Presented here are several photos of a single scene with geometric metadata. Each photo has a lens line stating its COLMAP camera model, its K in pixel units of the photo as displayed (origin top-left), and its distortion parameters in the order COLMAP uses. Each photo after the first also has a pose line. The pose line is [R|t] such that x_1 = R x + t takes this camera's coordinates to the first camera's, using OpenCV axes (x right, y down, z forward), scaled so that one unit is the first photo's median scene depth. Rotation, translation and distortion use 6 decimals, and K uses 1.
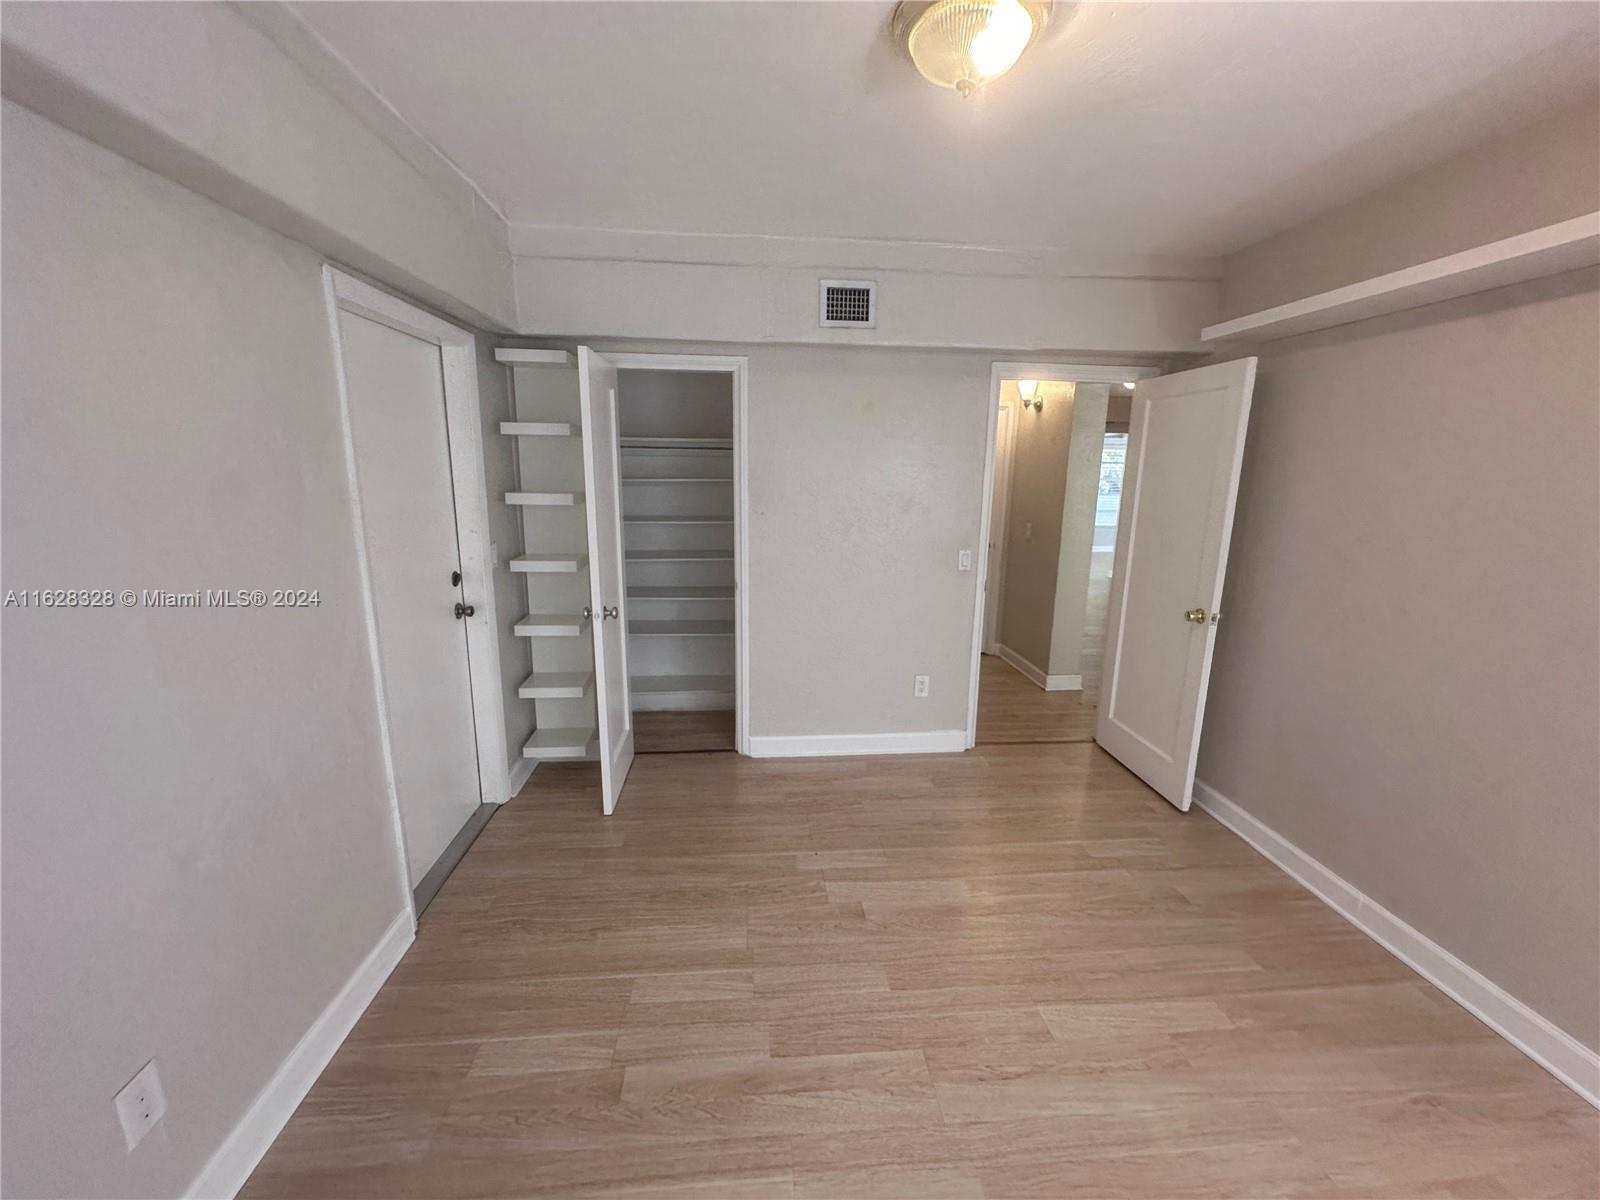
lens RADIAL K [[652.5, 0, 800.0], [0, 652.5, 600.0], [0, 0, 1]] dist [0.018009, 0.000149]
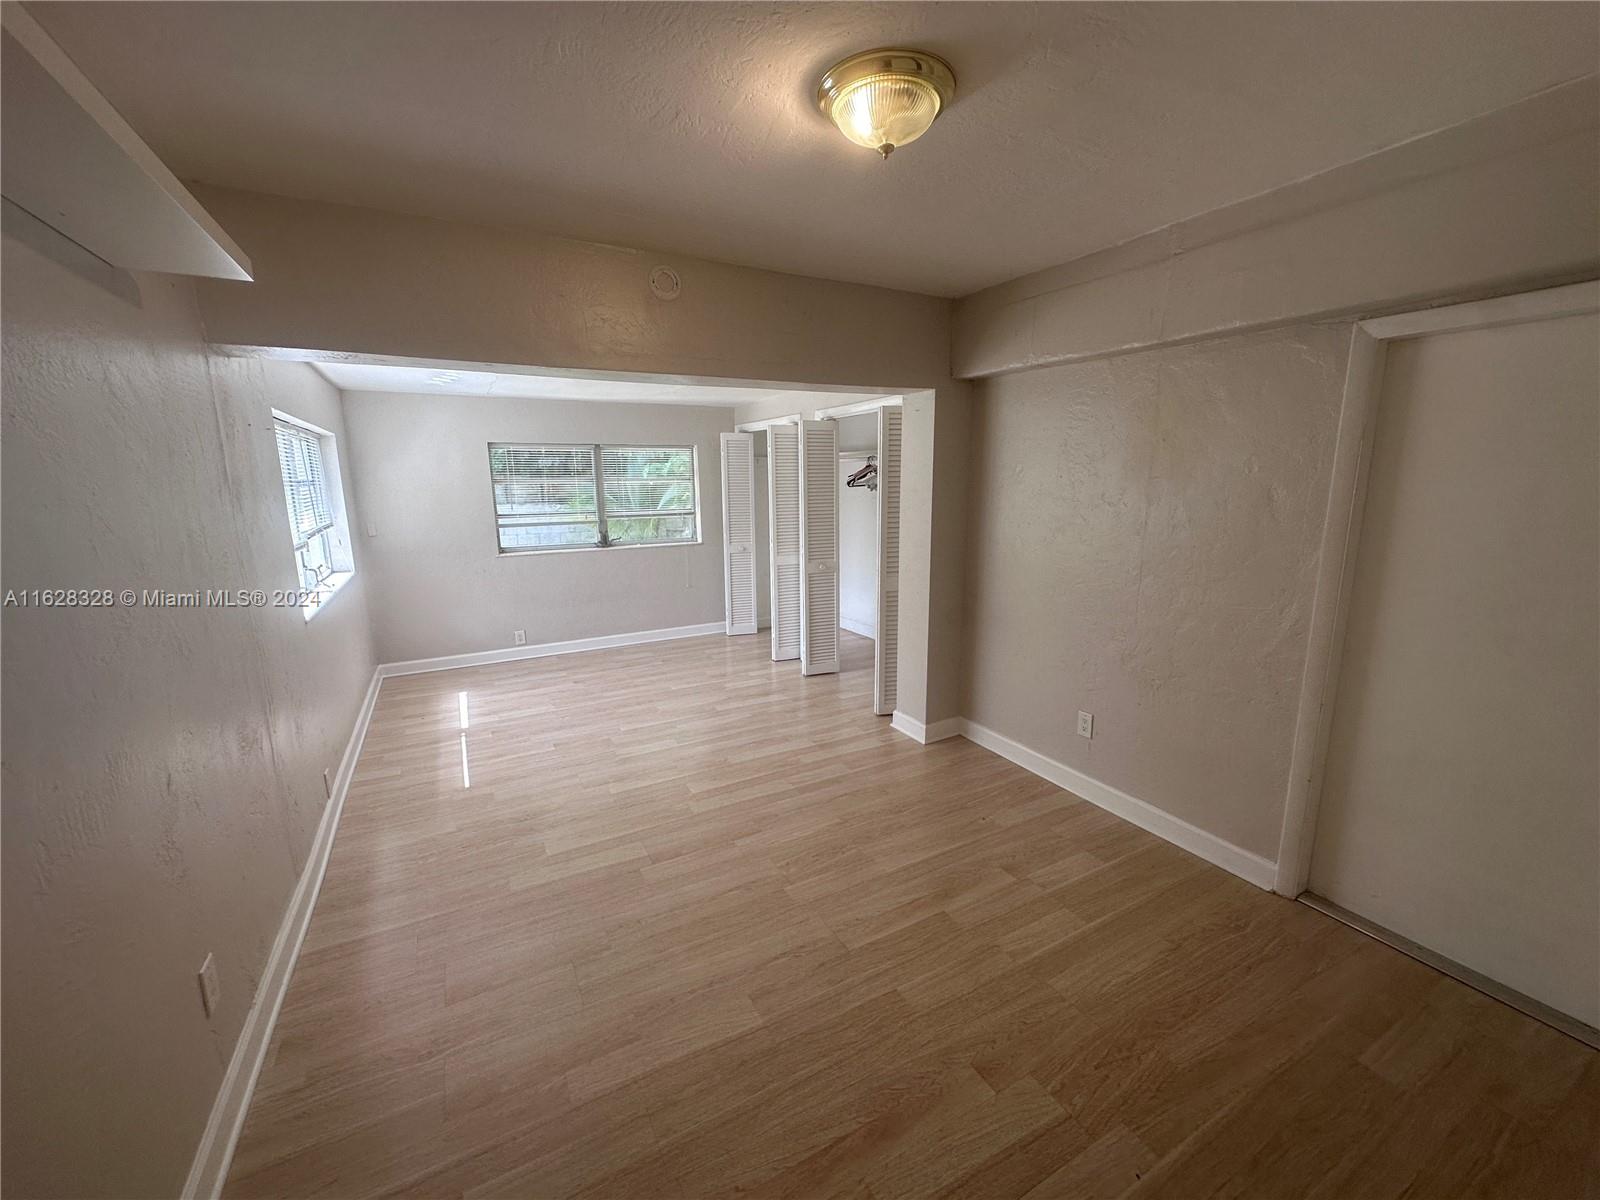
lens RADIAL K [[652.5, 0, 800.0], [0, 652.5, 600.0], [0, 0, 1]] dist [0.018009, 0.000149]
pose [[-0.914057, 0.073692, -0.398835, 0.664251], [-0.083632, 0.927978, 0.363128, -0.344666], [0.396870, 0.365275, -0.842062, 1.640542]]
